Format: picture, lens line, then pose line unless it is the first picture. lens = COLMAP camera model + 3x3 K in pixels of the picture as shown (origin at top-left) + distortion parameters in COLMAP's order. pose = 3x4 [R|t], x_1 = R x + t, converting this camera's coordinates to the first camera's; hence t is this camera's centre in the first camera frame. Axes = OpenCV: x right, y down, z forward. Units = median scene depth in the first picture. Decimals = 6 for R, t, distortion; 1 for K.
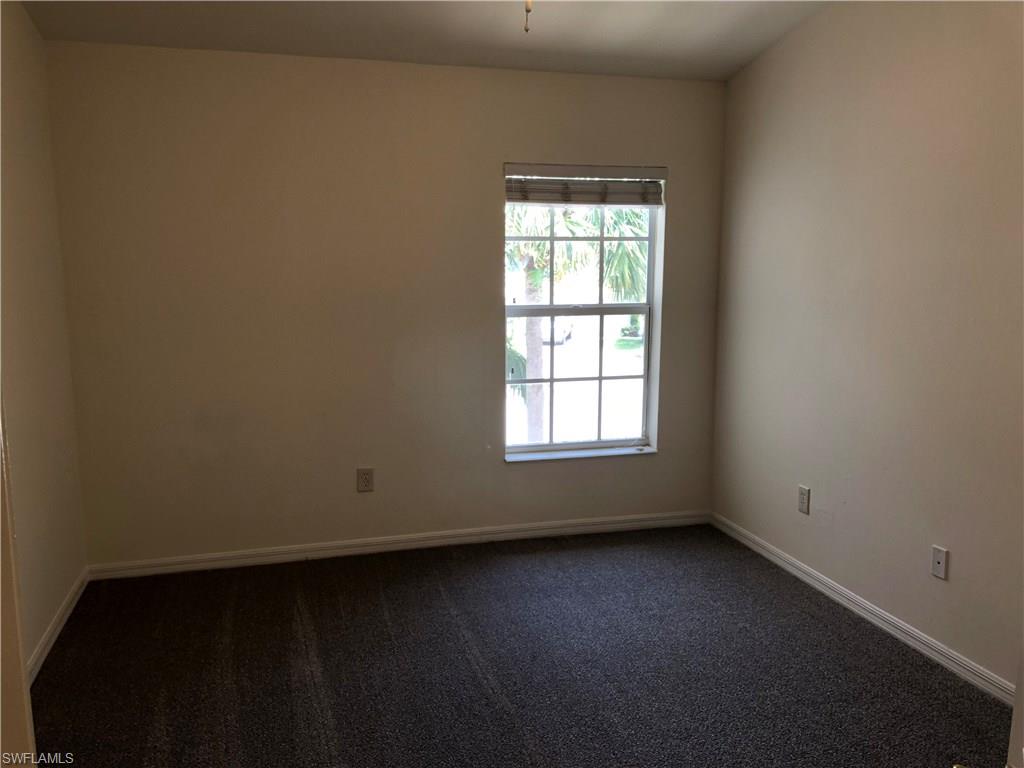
lens RADIAL K [[832.4, 0, 512.0], [0, 832.4, 384.0], [0, 0, 1]] dist [0.113711, -0.206672]
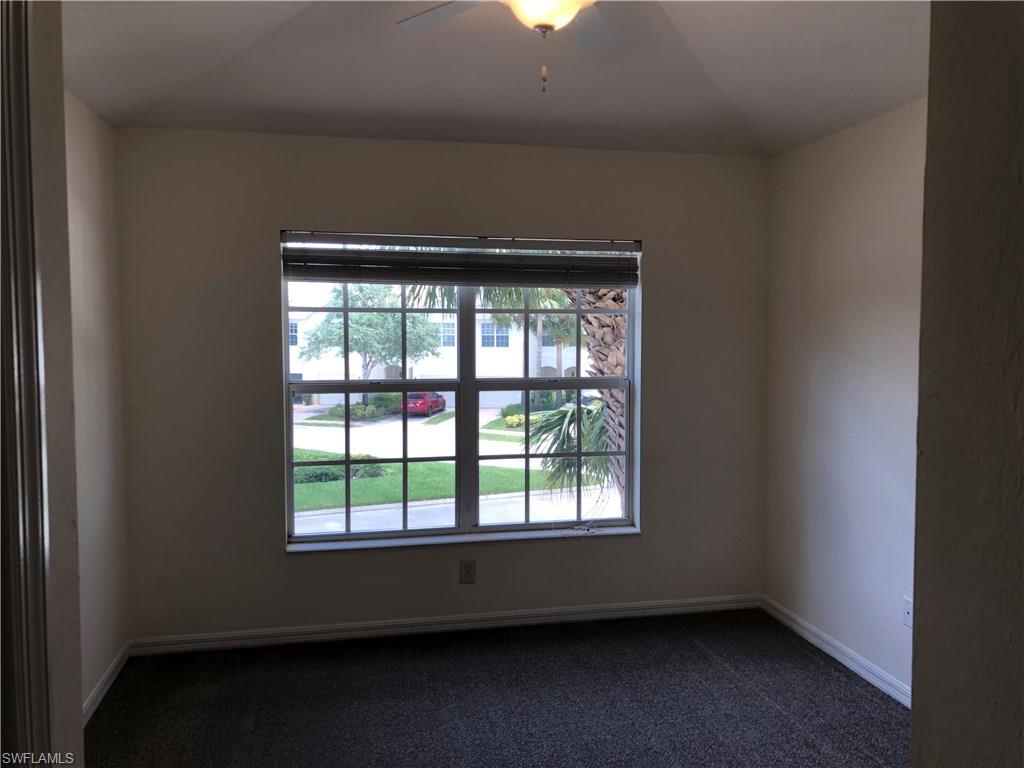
lens RADIAL K [[832.4, 0, 512.0], [0, 832.4, 384.0], [0, 0, 1]] dist [0.113711, -0.206672]
pose [[0.998435, -0.002121, -0.055890, 0.130303], [-0.002839, 0.996071, -0.088512, -0.004496], [0.055858, 0.088533, 0.994506, 0.041492]]
